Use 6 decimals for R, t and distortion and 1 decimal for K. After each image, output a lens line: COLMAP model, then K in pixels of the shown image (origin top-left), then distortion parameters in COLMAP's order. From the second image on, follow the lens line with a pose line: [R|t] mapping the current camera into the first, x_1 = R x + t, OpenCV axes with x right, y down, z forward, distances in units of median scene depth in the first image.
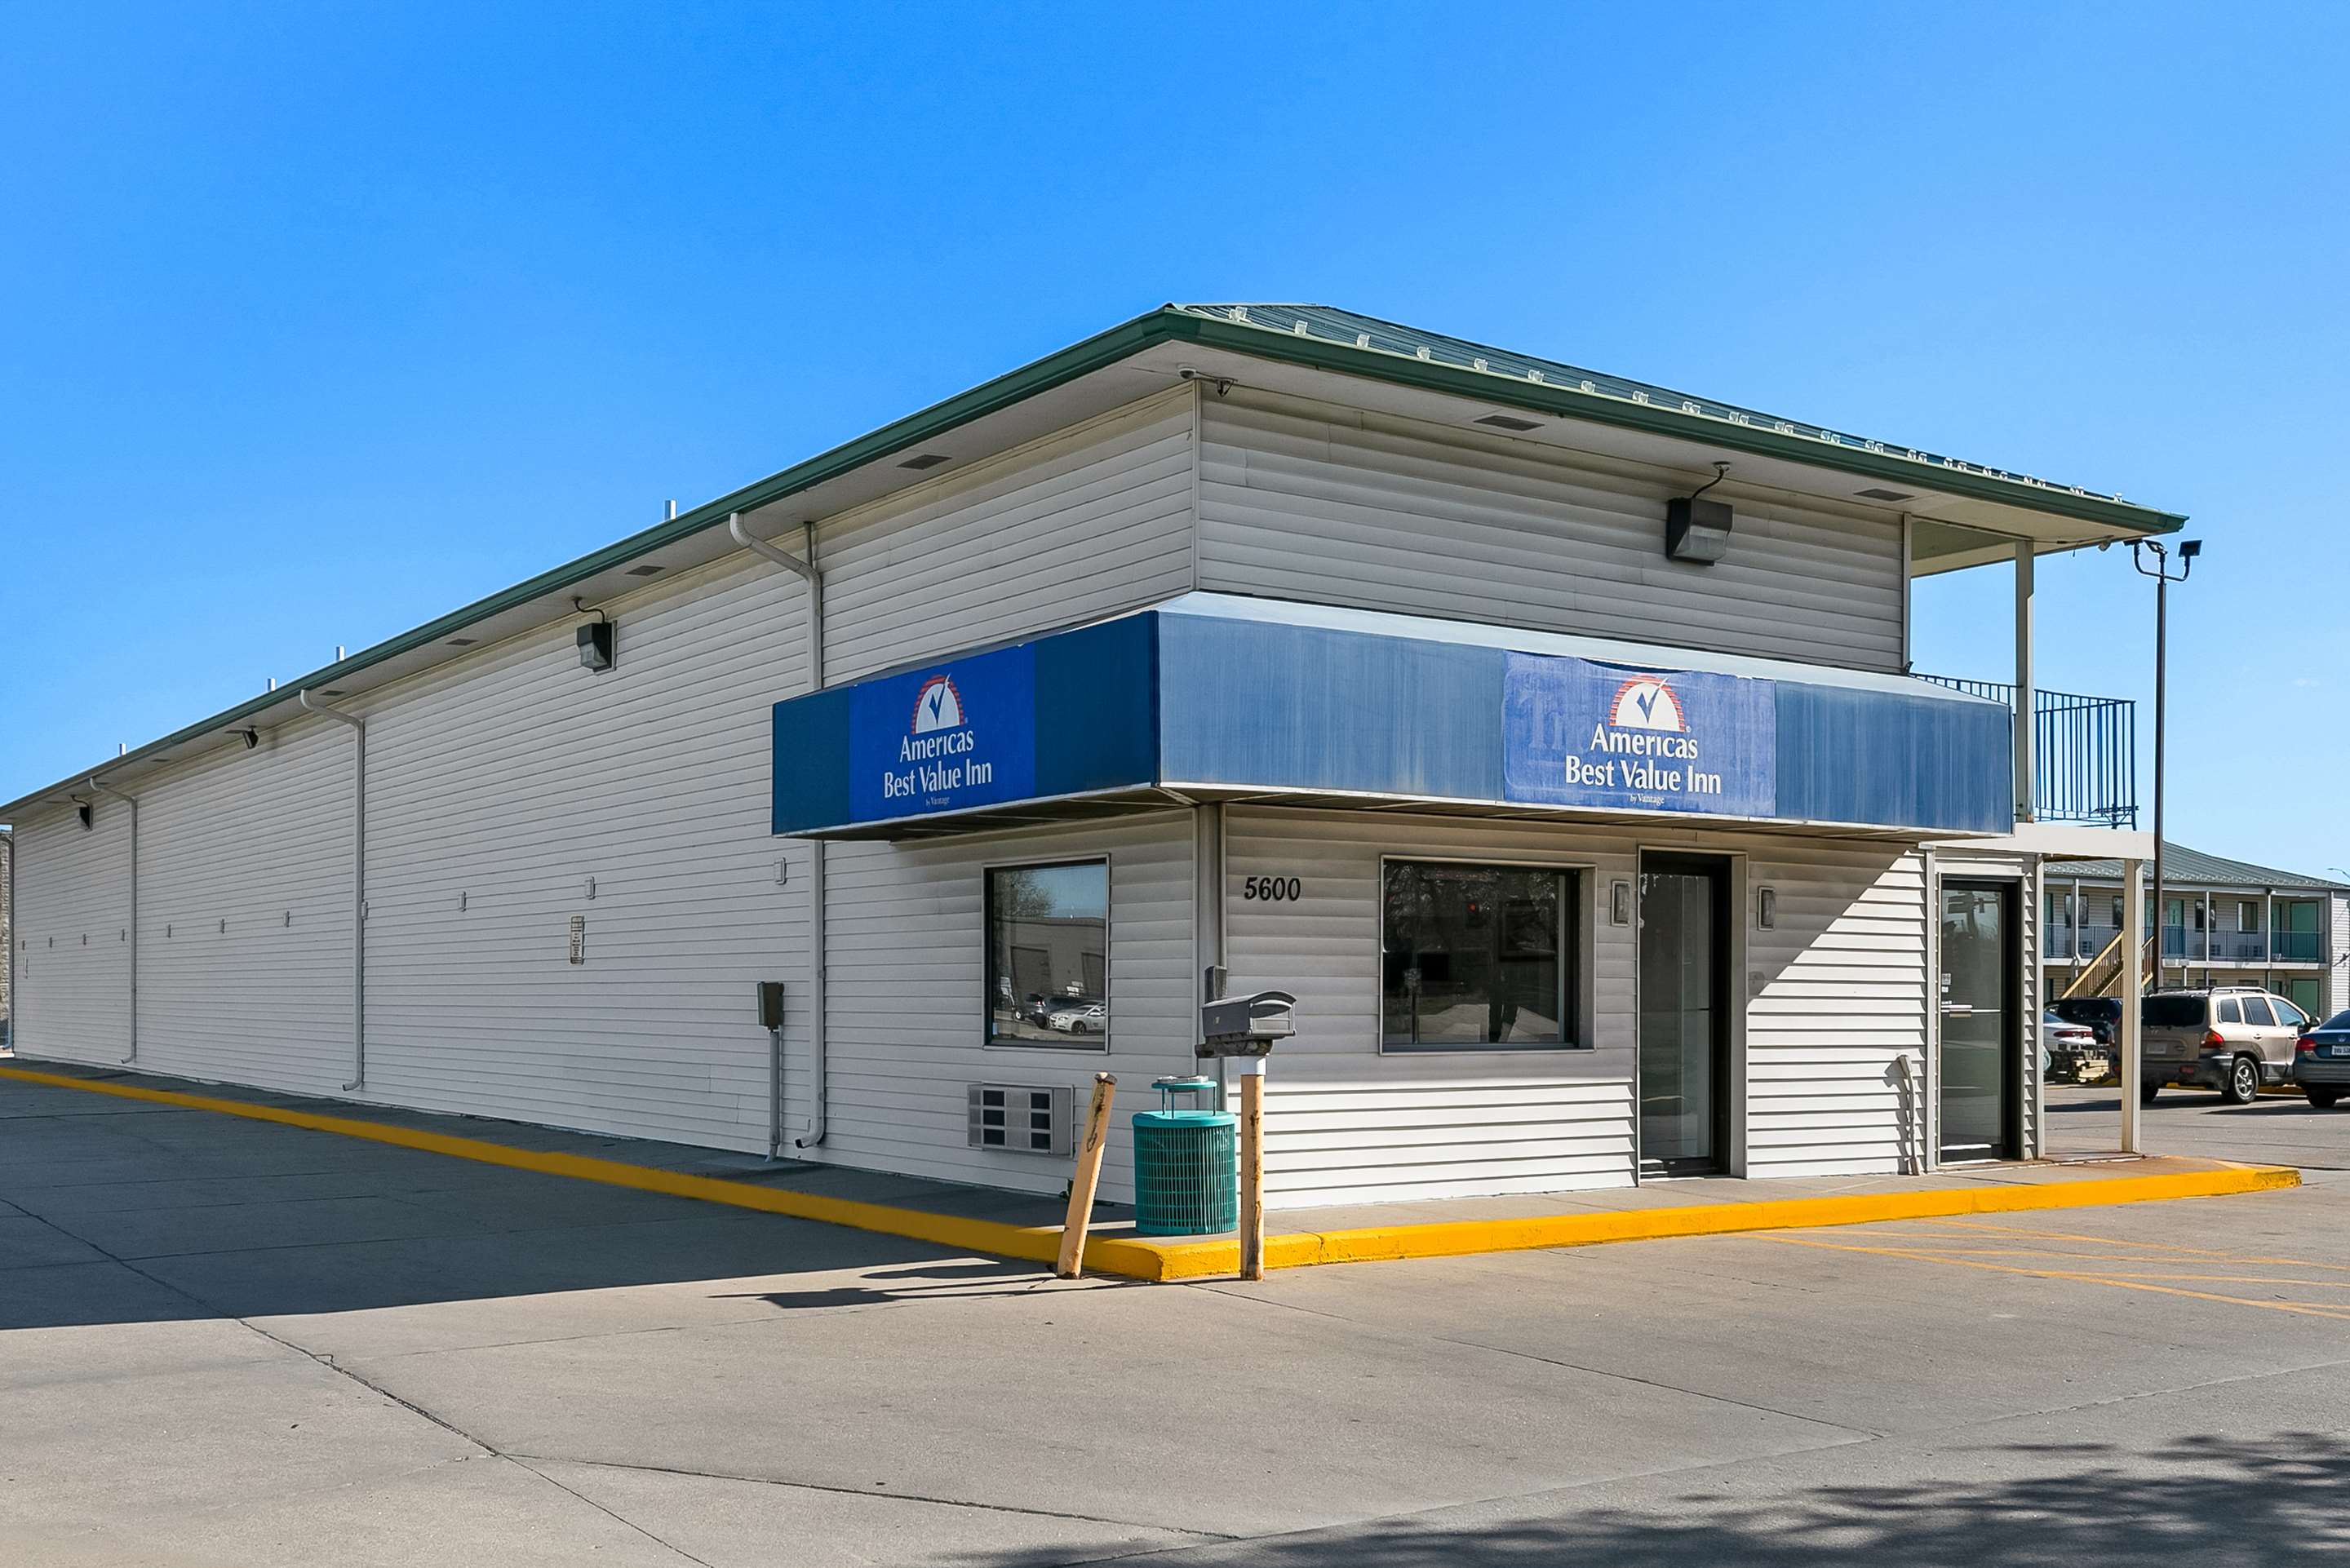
lens RADIAL K [[2356.9, 0, 1133.9], [0, 2356.9, 967.4], [0, 0, 1]] dist [-0.005390, 0.000000]
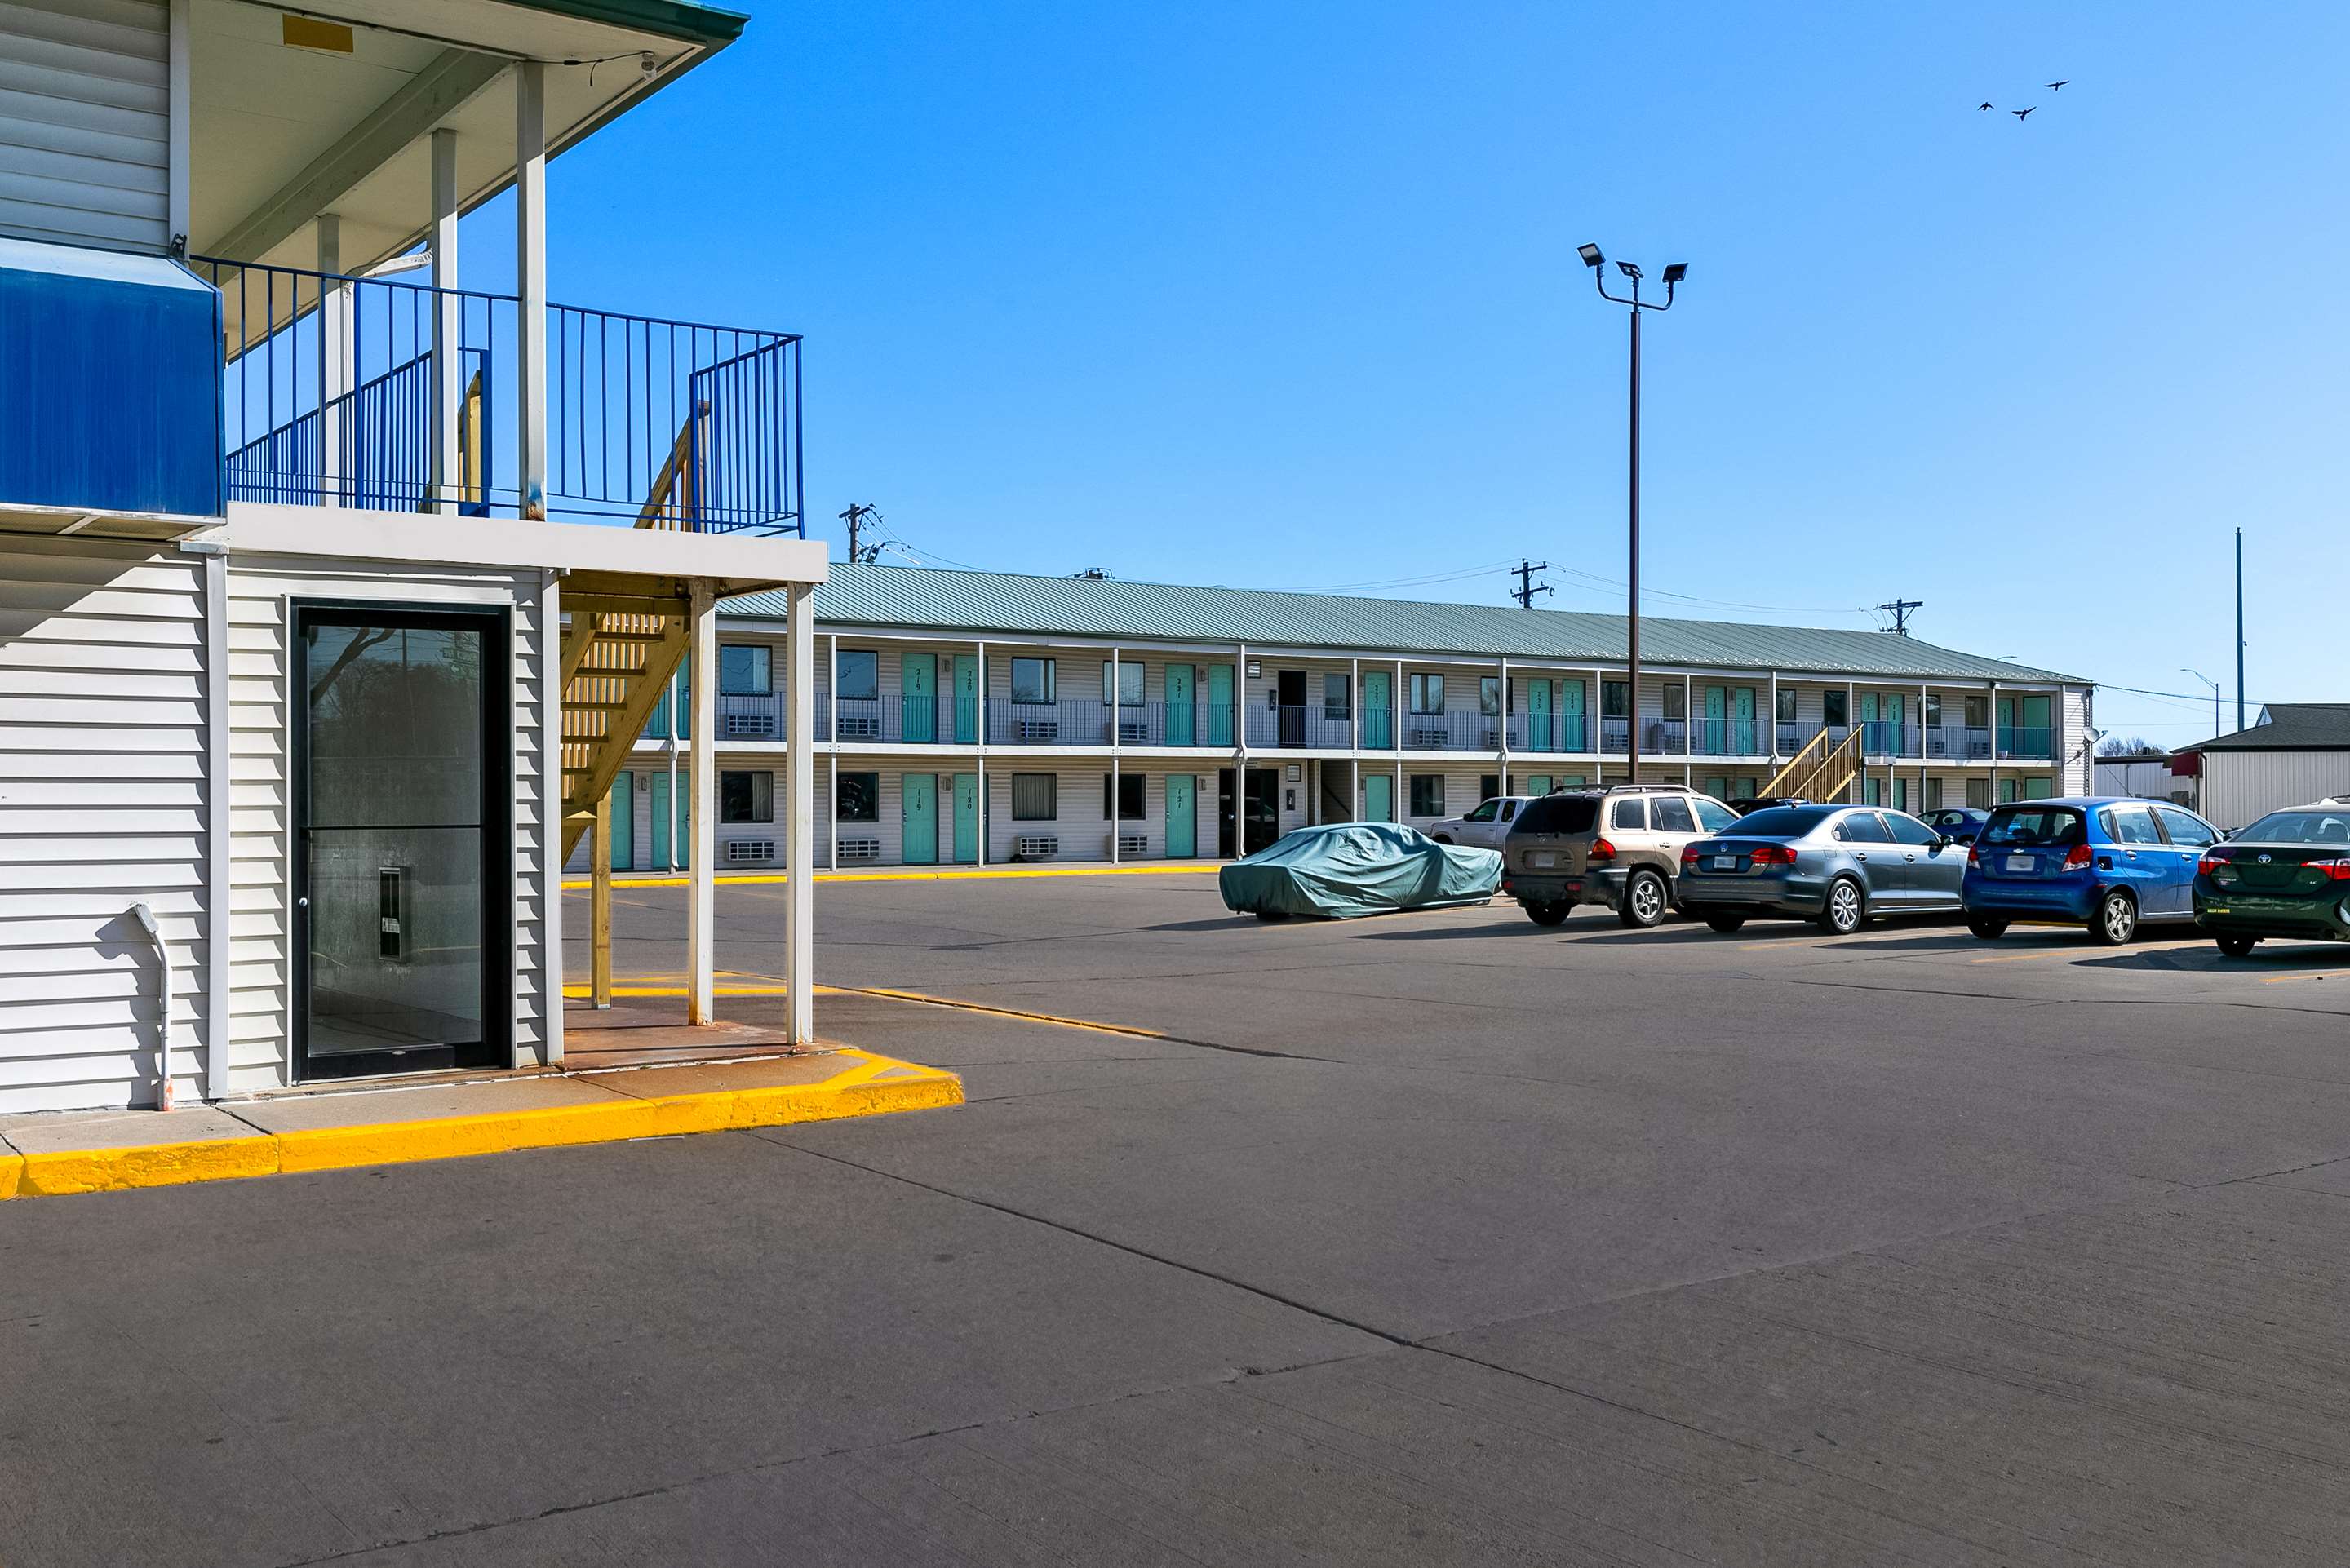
lens RADIAL K [[2269.5, 0, 1176.0], [0, 2269.5, 796.4], [0, 0, 1]] dist [-0.004795, 0.000000]
pose [[0.999401, -0.007562, 0.033775, 0.574131], [0.007240, 0.999927, 0.009647, 0.007119], [-0.033846, -0.009397, 0.999383, 0.437313]]
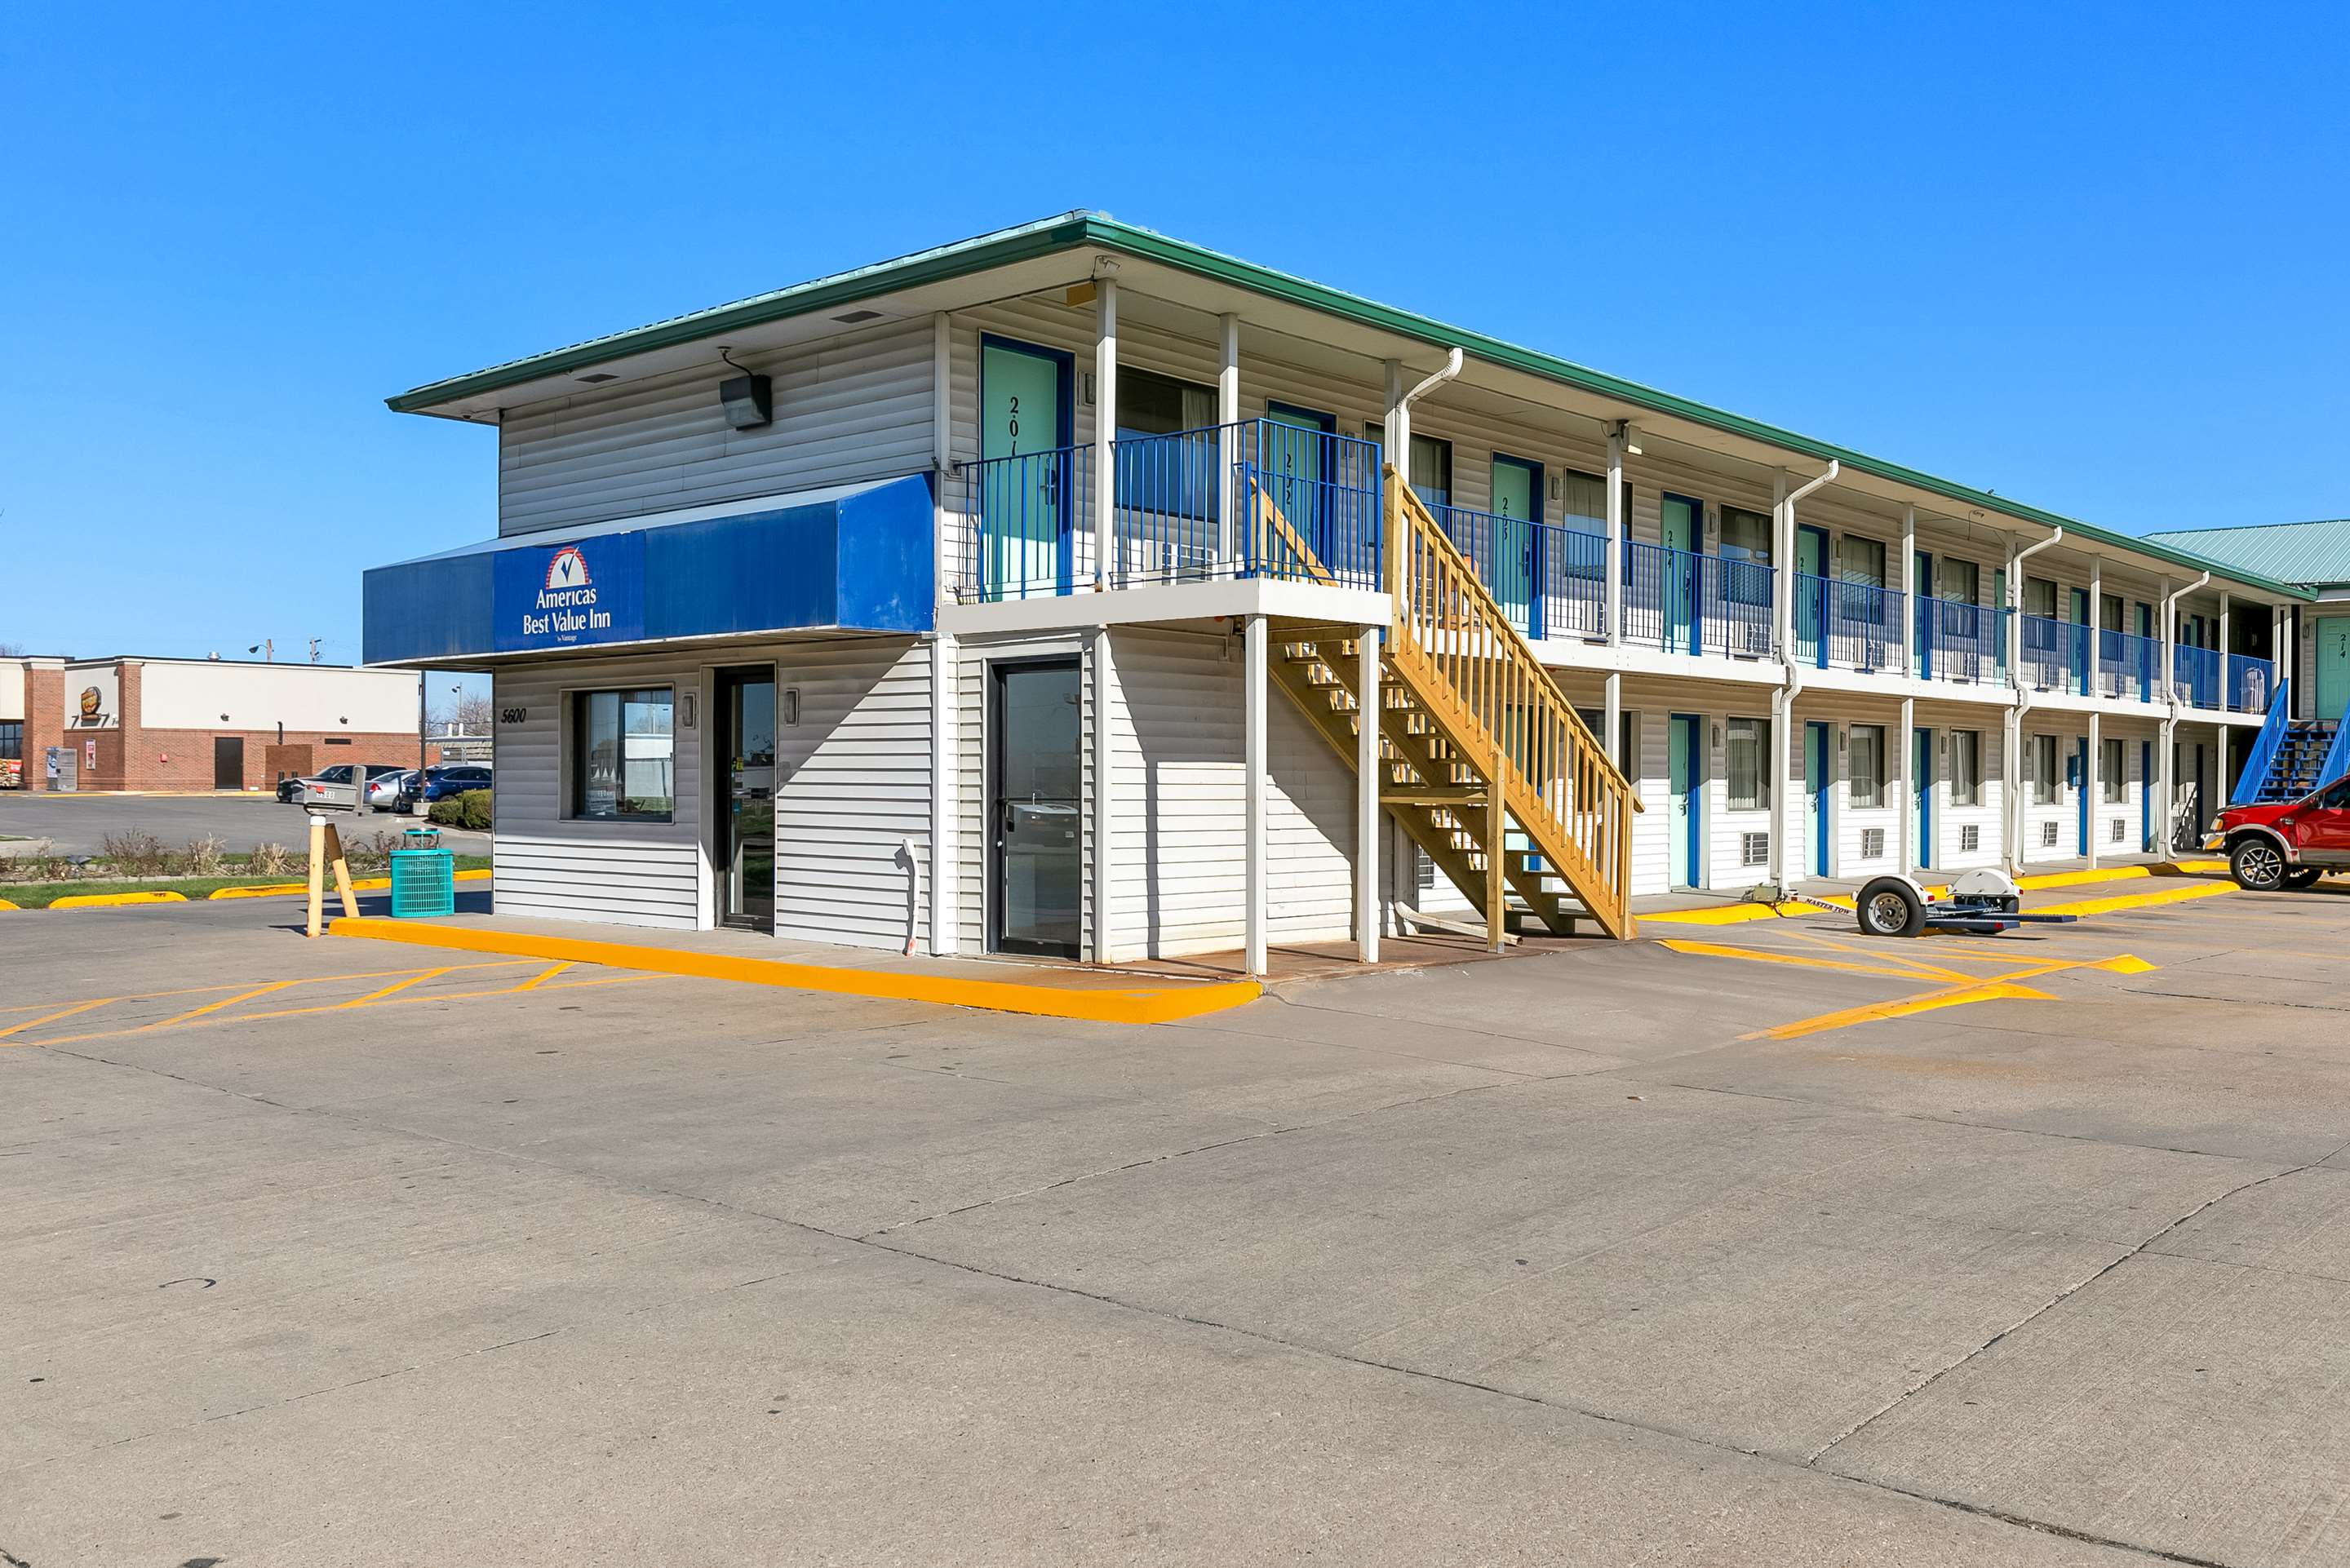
lens RADIAL K [[1973.1, 0, 1167.1], [0, 1973.1, 783.2], [0, 0, 1]] dist [-0.014496, -0.000500]
pose [[0.247982, -0.002312, -0.968762, 1.223935], [0.008589, 0.999963, -0.000187, 0.013874], [0.968727, -0.008275, 0.247993, 0.911651]]
